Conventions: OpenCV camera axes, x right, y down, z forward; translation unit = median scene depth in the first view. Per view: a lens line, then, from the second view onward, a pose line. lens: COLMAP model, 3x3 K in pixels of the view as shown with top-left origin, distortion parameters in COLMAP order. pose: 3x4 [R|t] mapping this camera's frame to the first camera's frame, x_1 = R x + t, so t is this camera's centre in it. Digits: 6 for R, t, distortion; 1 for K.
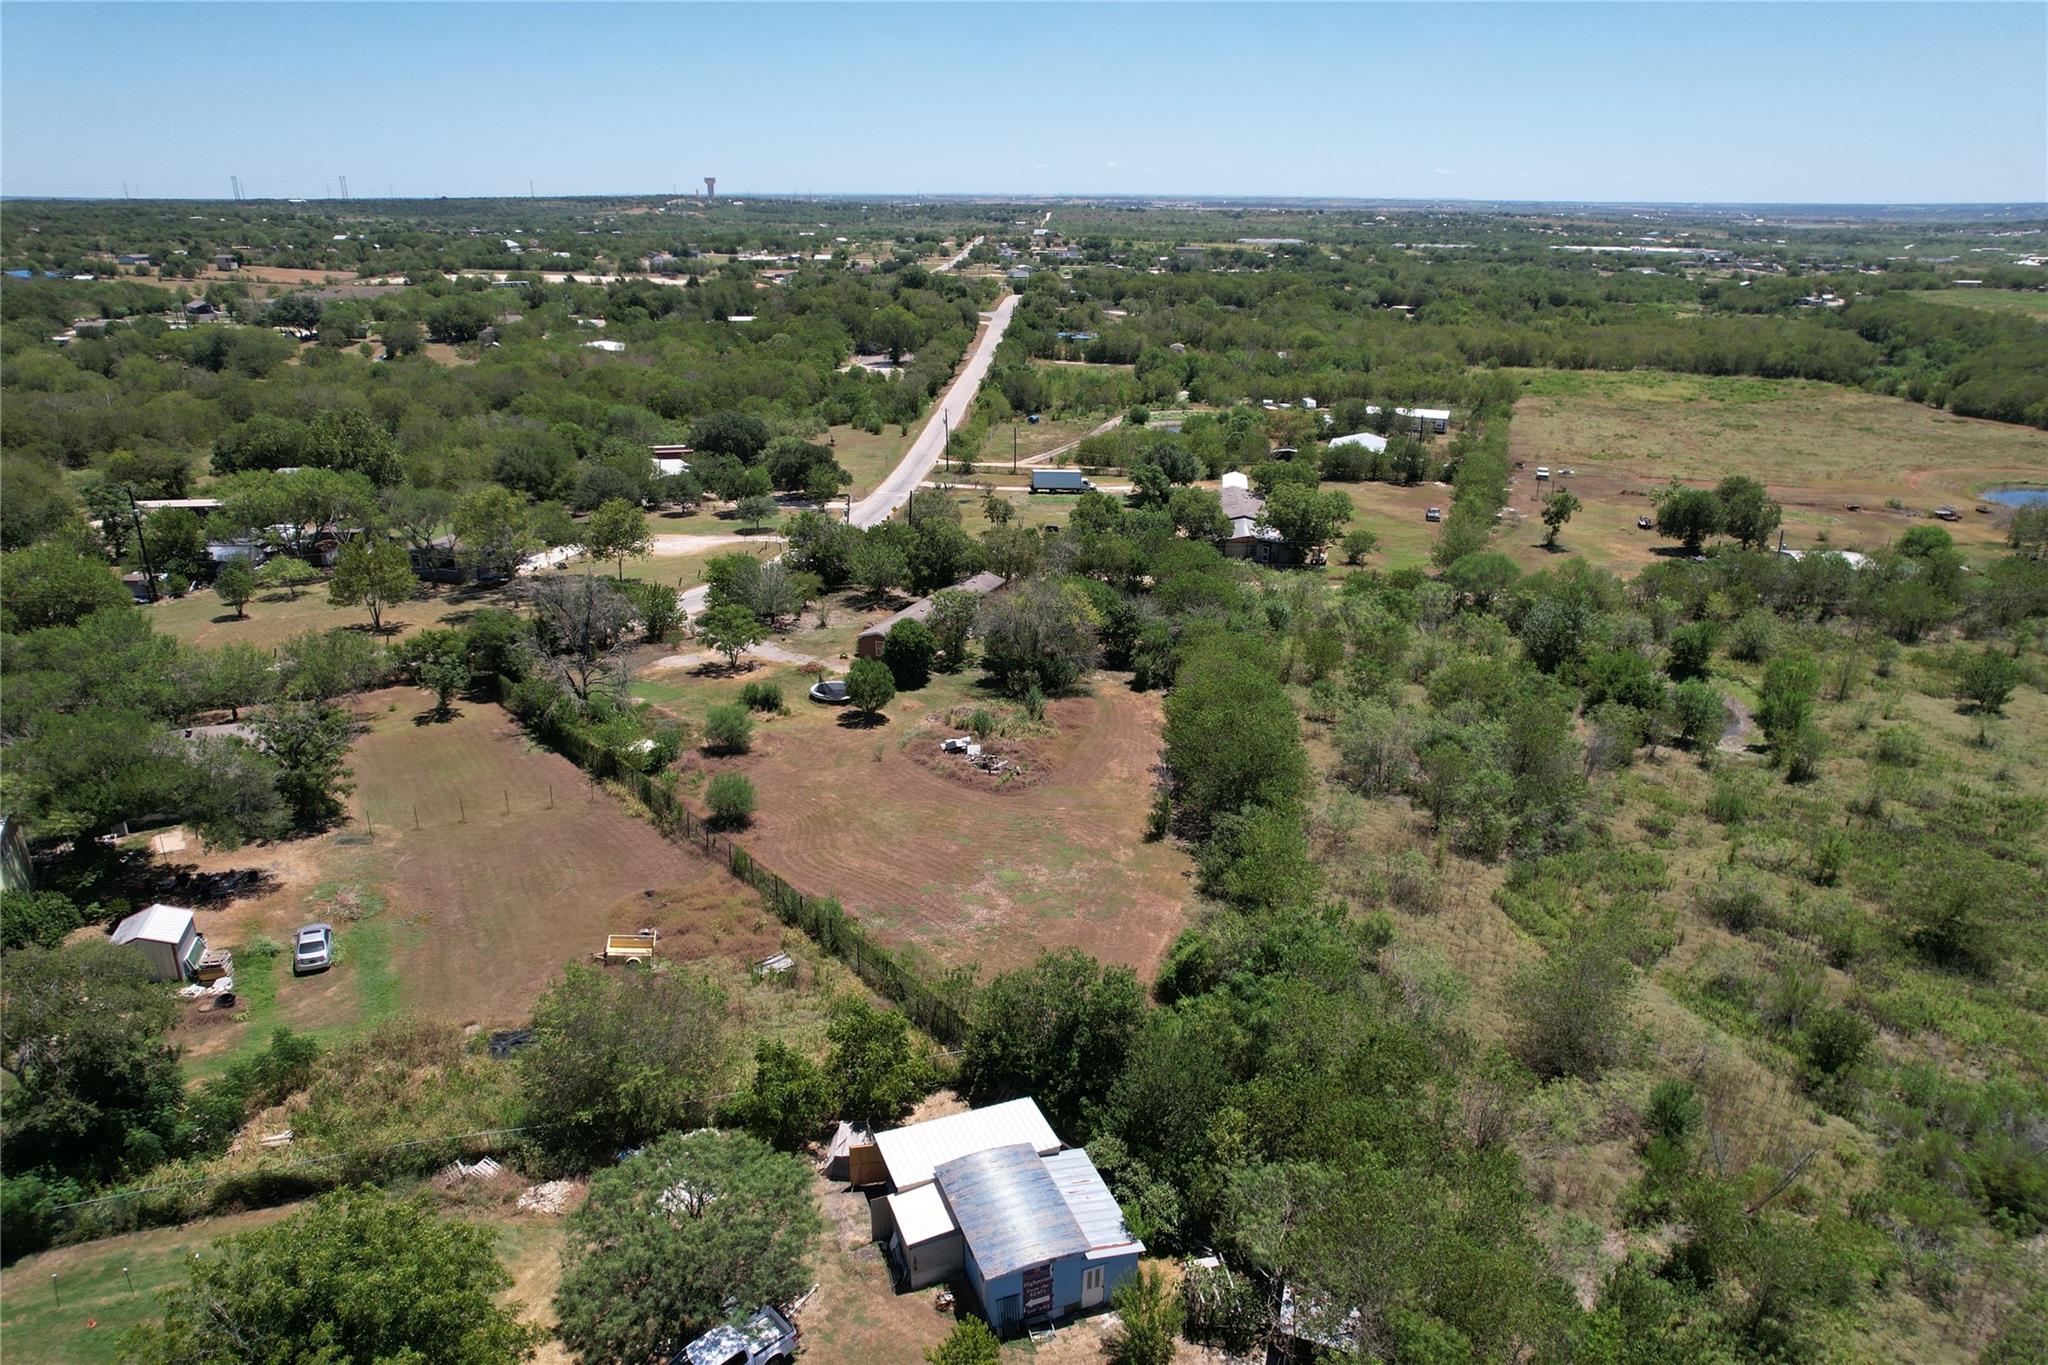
lens RADIAL K [[1307.7, 0, 1028.6], [0, 1307.7, 688.8], [0, 0, 1]] dist [-0.071727, 0.065093]
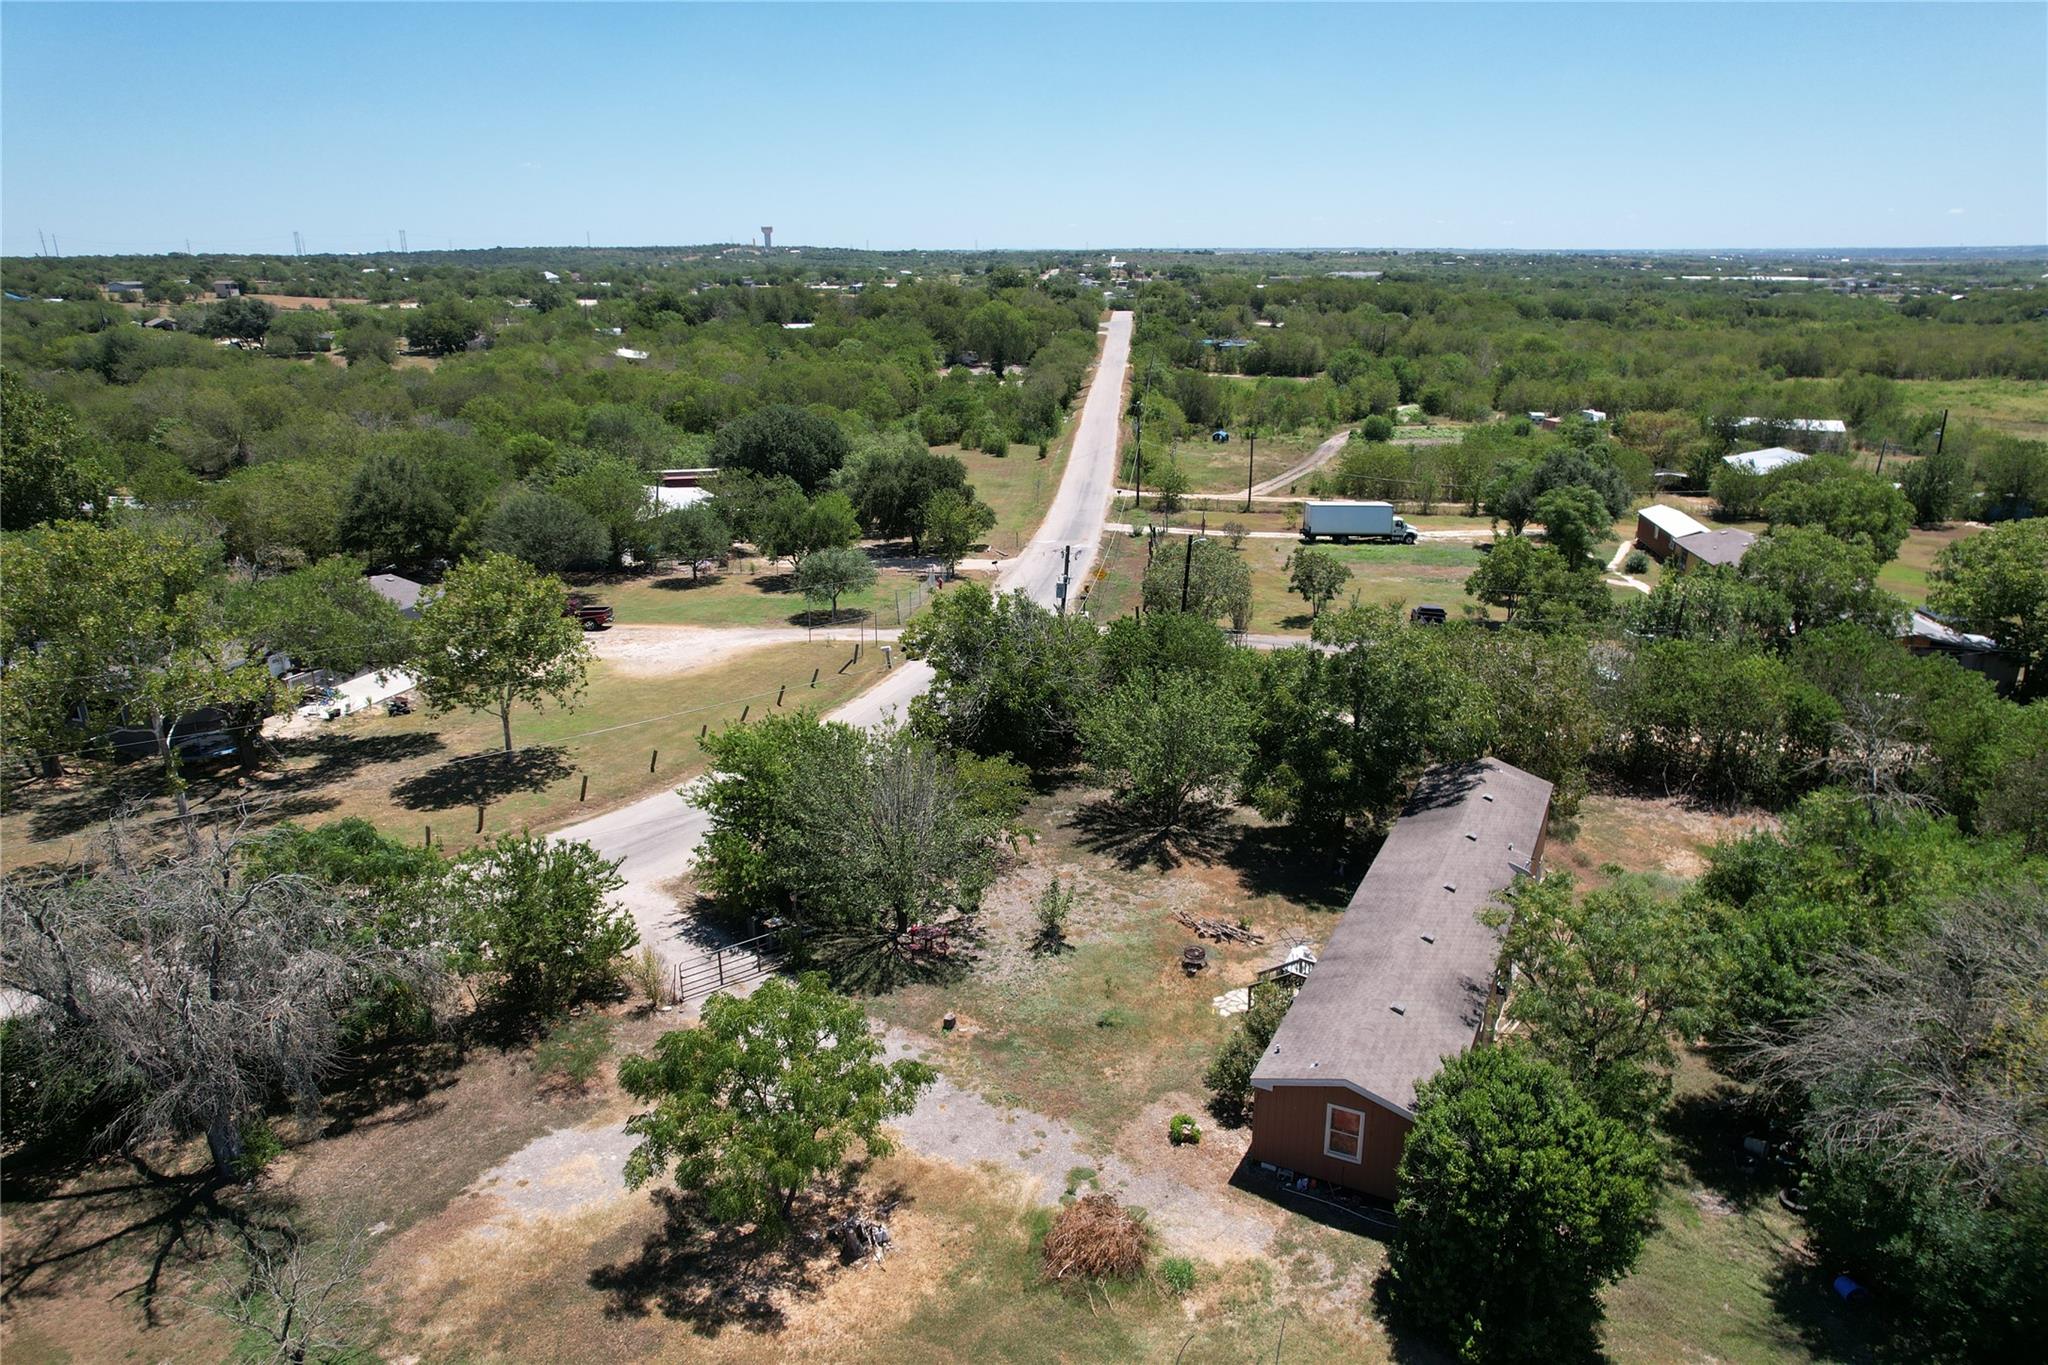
lens RADIAL K [[1307.7, 0, 1028.6], [0, 1307.7, 688.8], [0, 0, 1]] dist [-0.071727, 0.065093]
pose [[0.999227, 0.001002, -0.039303, -0.083139], [-0.002533, 0.999239, -0.038921, -0.054383], [0.039234, 0.038991, 0.998469, 0.367382]]
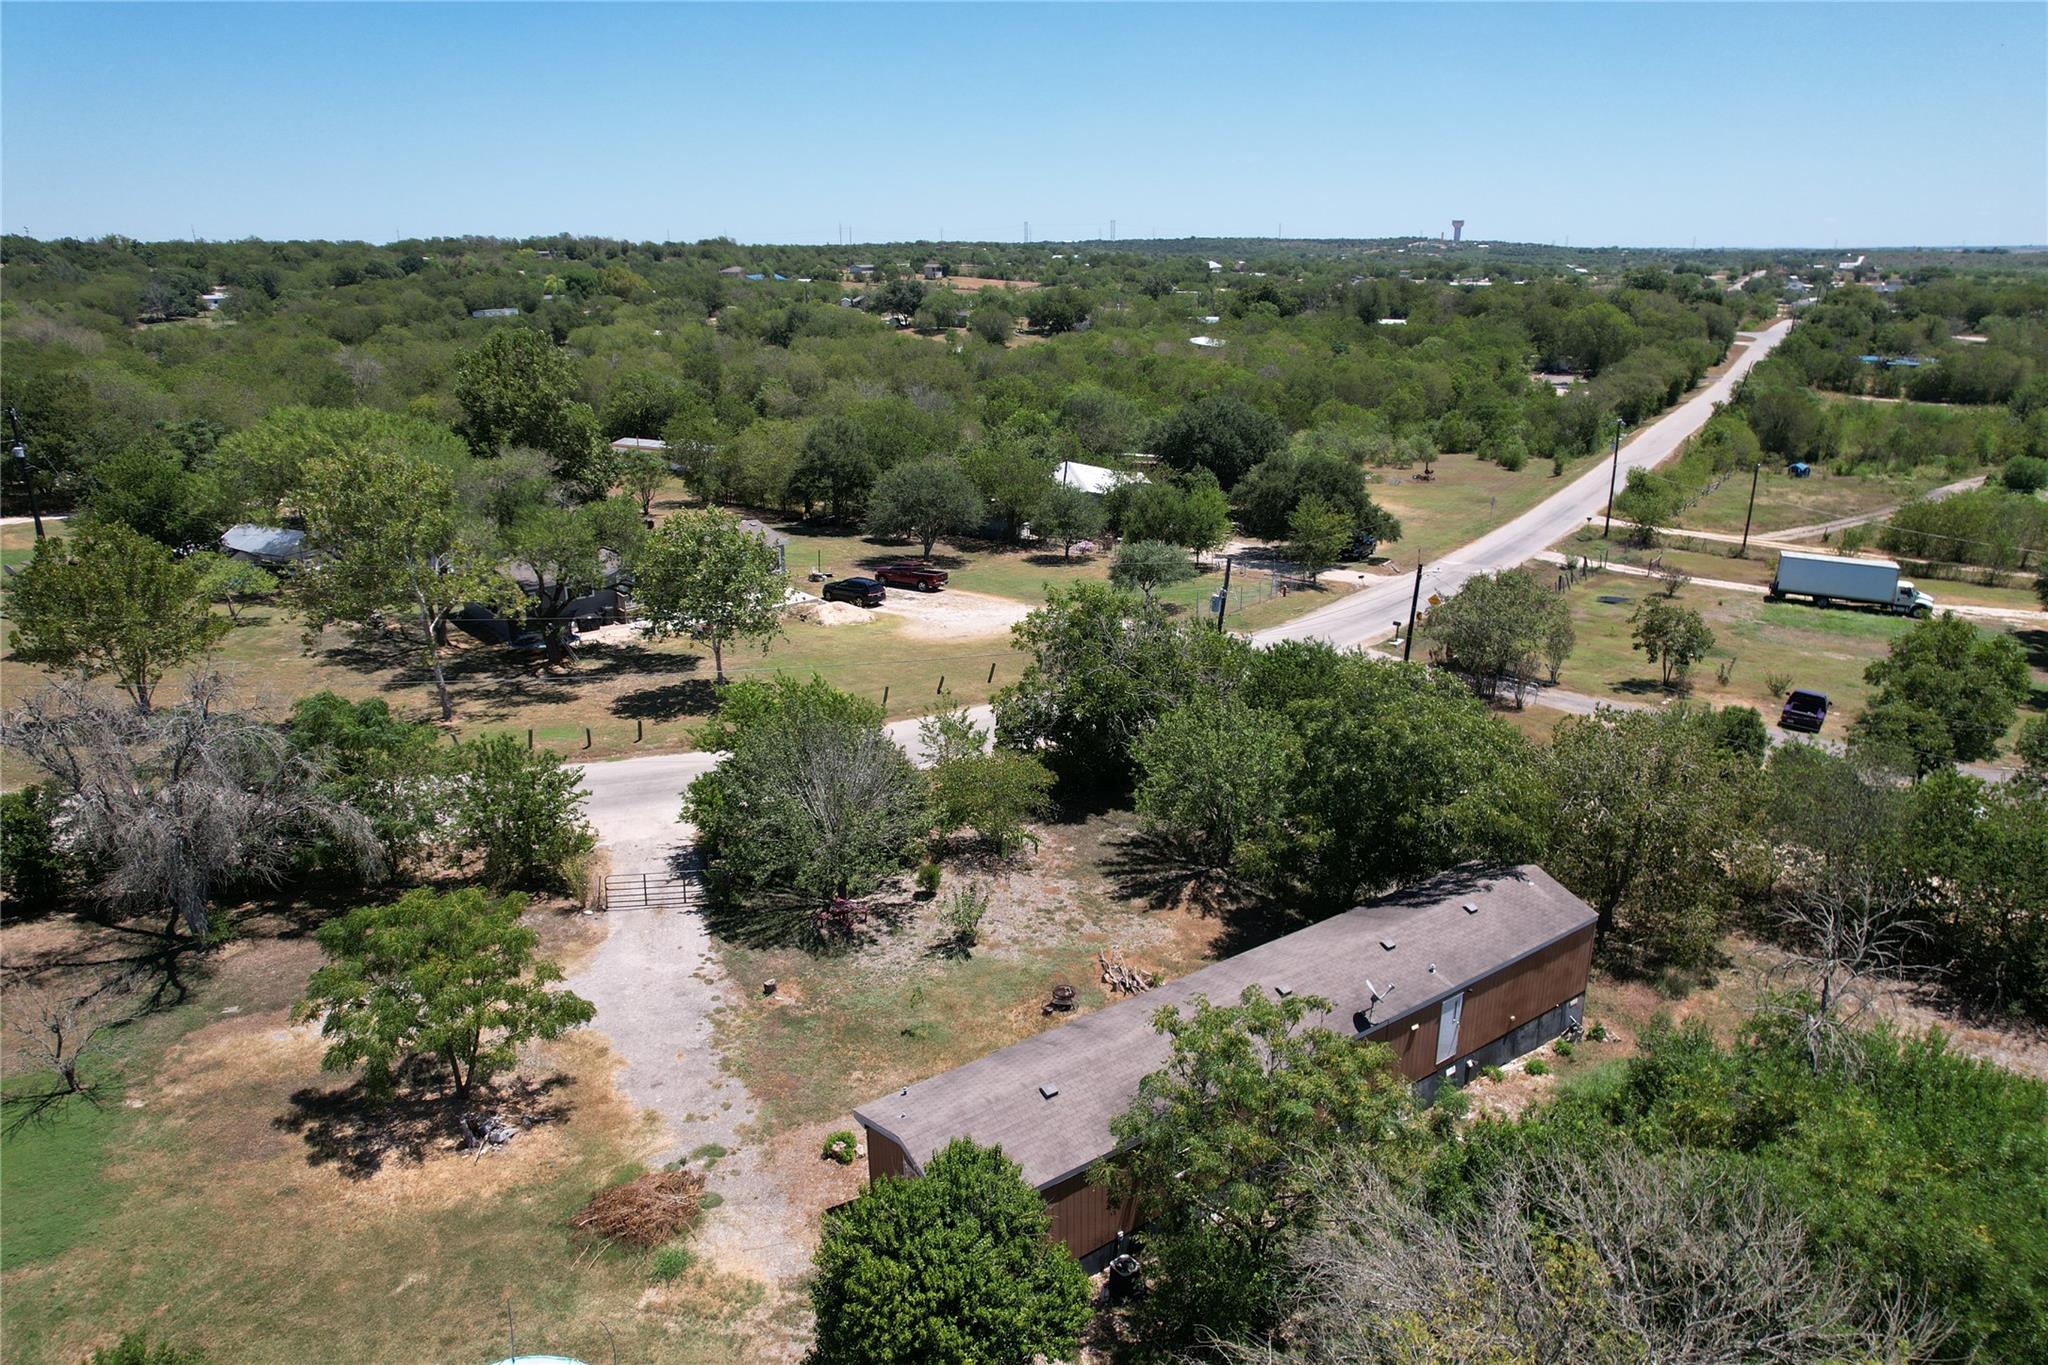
lens RADIAL K [[1307.7, 0, 1028.6], [0, 1307.7, 688.8], [0, 0, 1]] dist [-0.071727, 0.065093]
pose [[0.859175, 0.156077, -0.487297, 0.002877], [-0.173991, 0.984709, 0.008622, -0.064168], [0.481192, 0.077378, 0.873194, 0.396262]]
